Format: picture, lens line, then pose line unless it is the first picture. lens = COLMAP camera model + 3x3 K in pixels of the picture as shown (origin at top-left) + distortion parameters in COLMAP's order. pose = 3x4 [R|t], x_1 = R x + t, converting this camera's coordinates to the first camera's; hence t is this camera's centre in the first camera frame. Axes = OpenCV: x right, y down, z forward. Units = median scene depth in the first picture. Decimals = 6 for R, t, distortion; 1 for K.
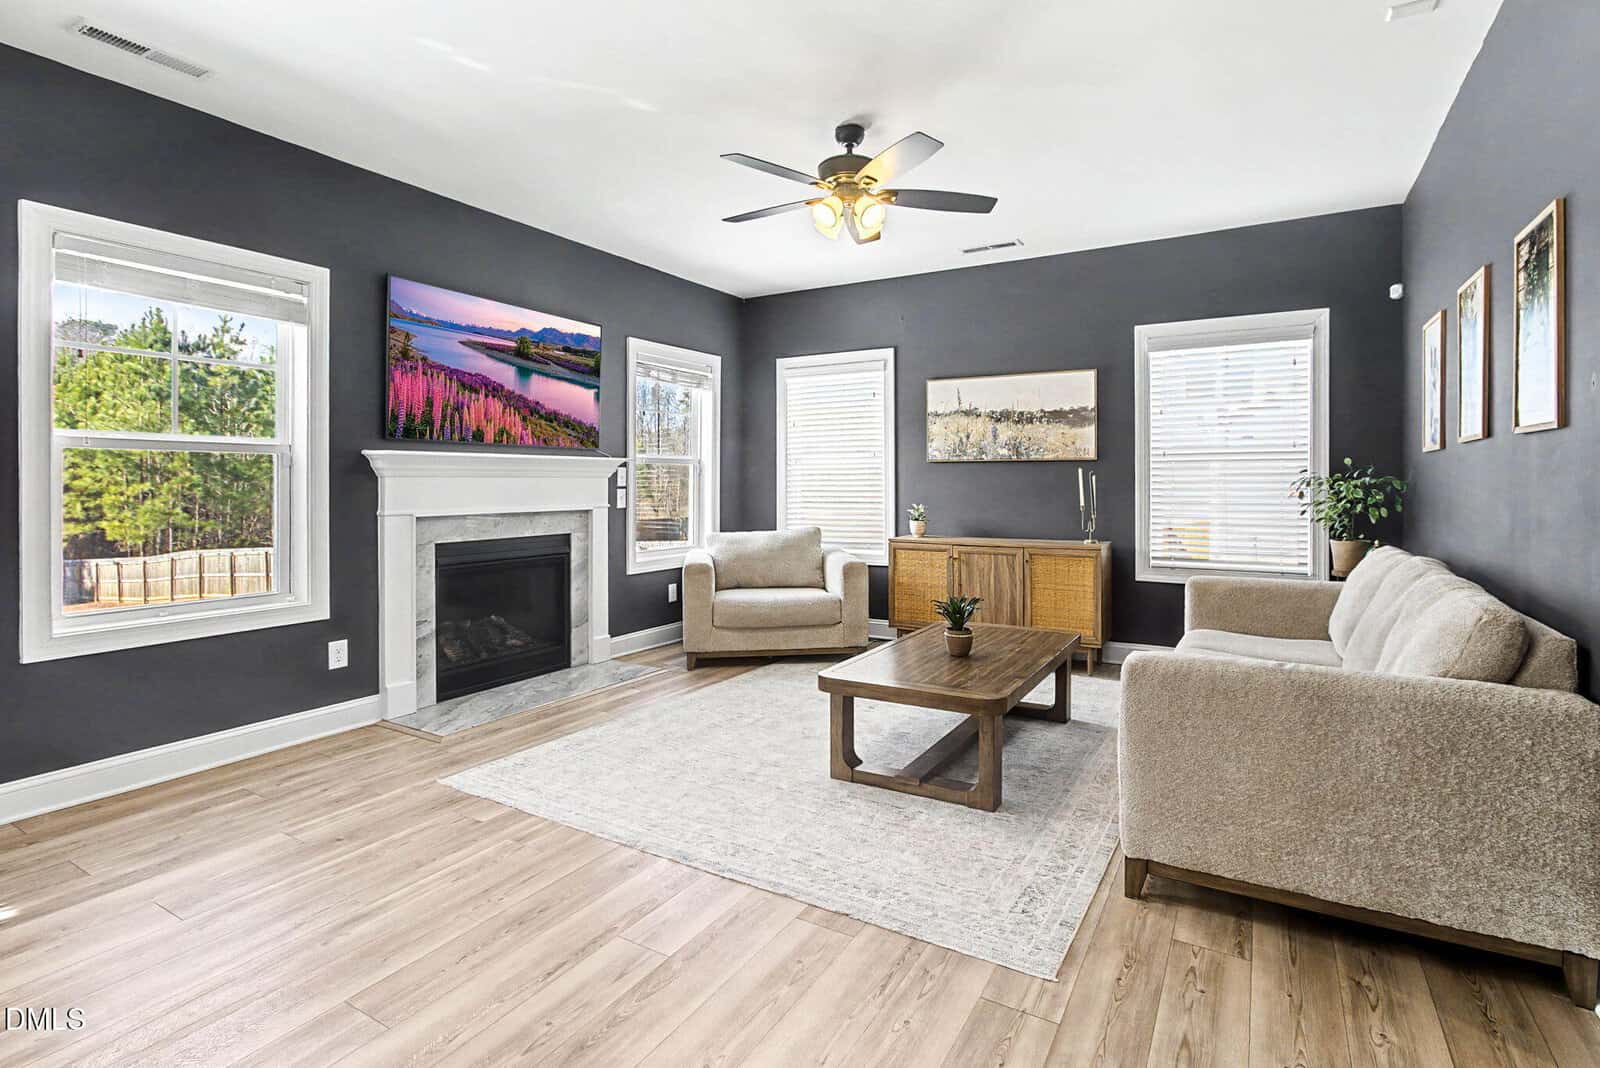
lens RADIAL K [[775.5, 0, 801.2], [0, 775.5, 476.3], [0, 0, 1]] dist [-0.002374, 0.000267]
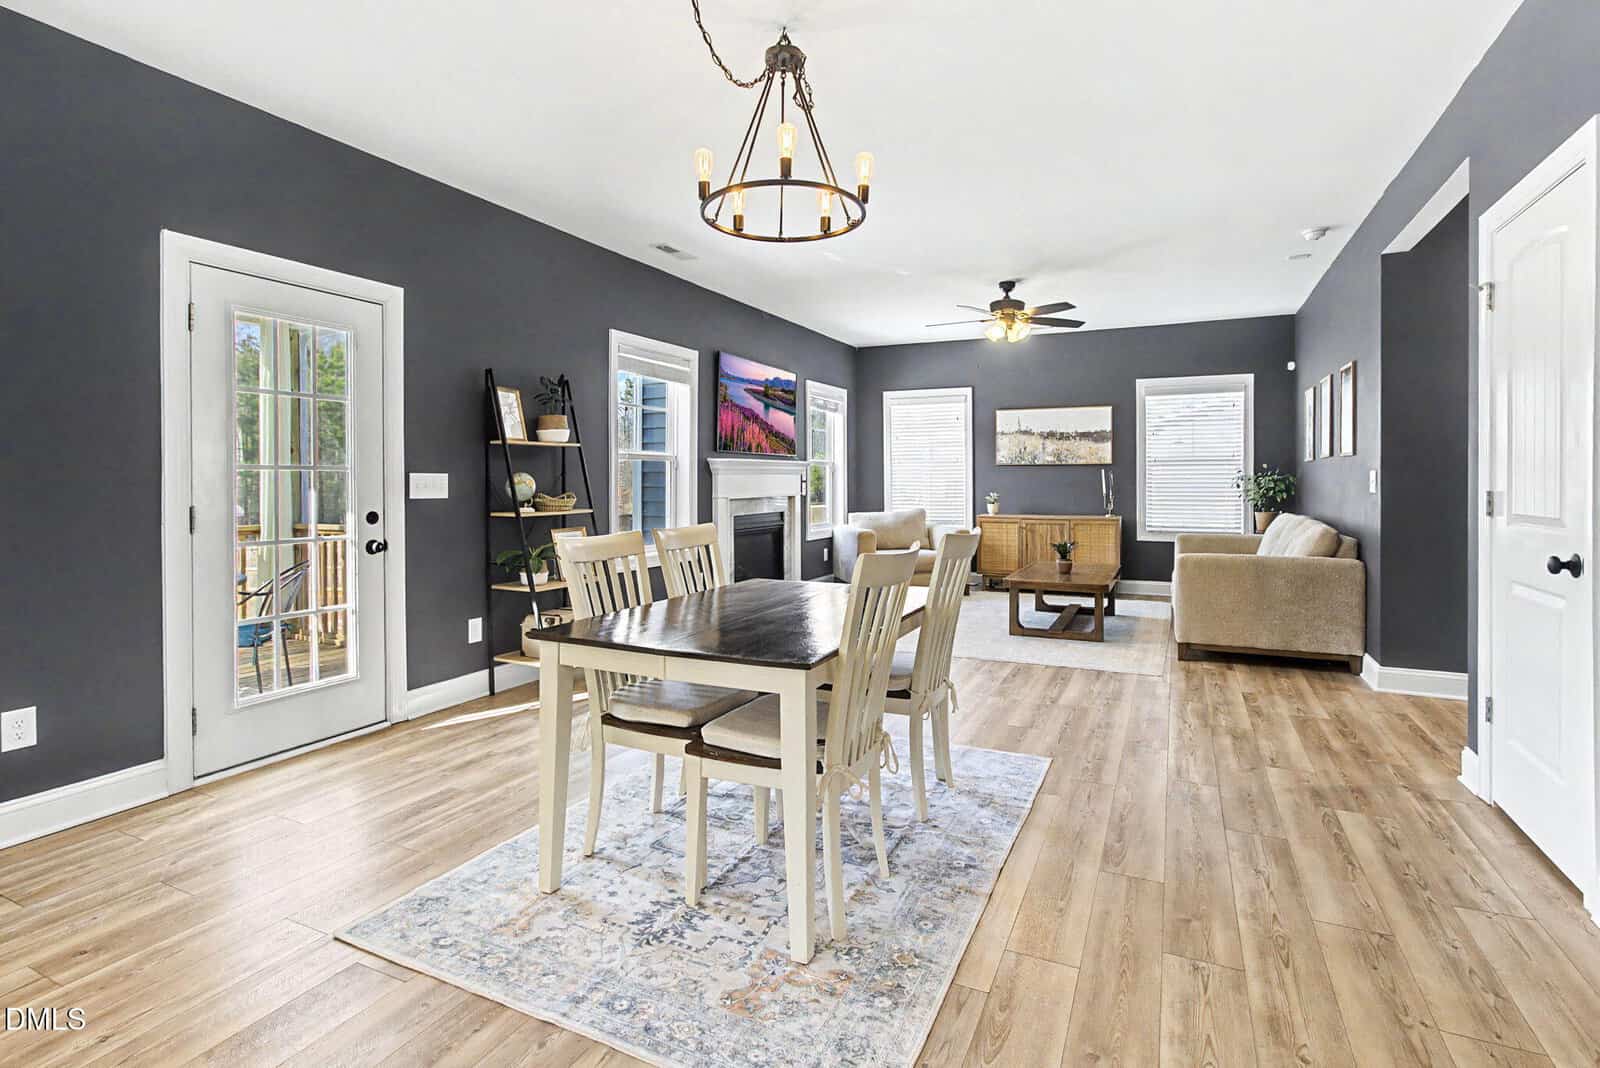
lens RADIAL K [[763.1, 0, 812.4], [0, 763.1, 472.2], [0, 0, 1]] dist [0.000408, 0.000860]
pose [[0.995708, 0.003275, 0.092497, -0.401780], [-0.002995, 0.999991, -0.003165, 0.002270], [-0.092507, 0.002875, 0.995708, -0.529617]]
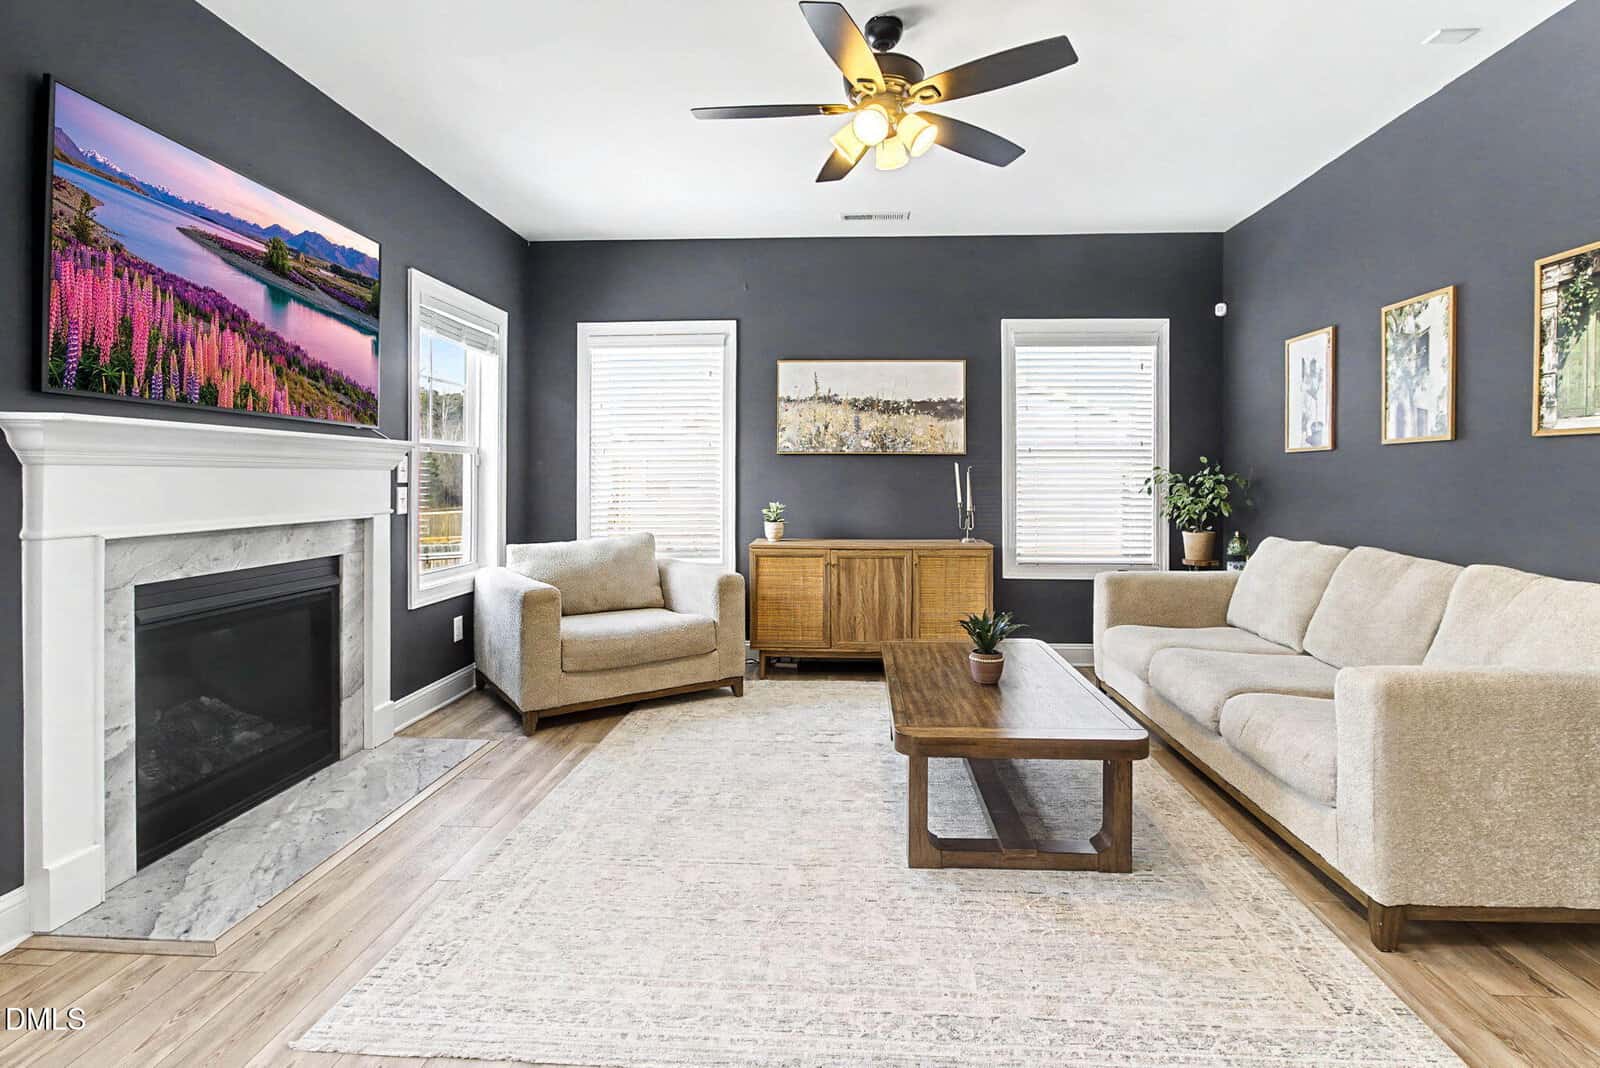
lens RADIAL K [[792.7, 0, 810.4], [0, 792.7, 471.9], [0, 0, 1]] dist [-0.001152, 0.000455]
pose [[0.885803, 0.007212, 0.464005, -0.269691], [-0.007267, 0.999972, -0.001669, 0.003660], [-0.464004, -0.001893, 0.885831, 0.239890]]
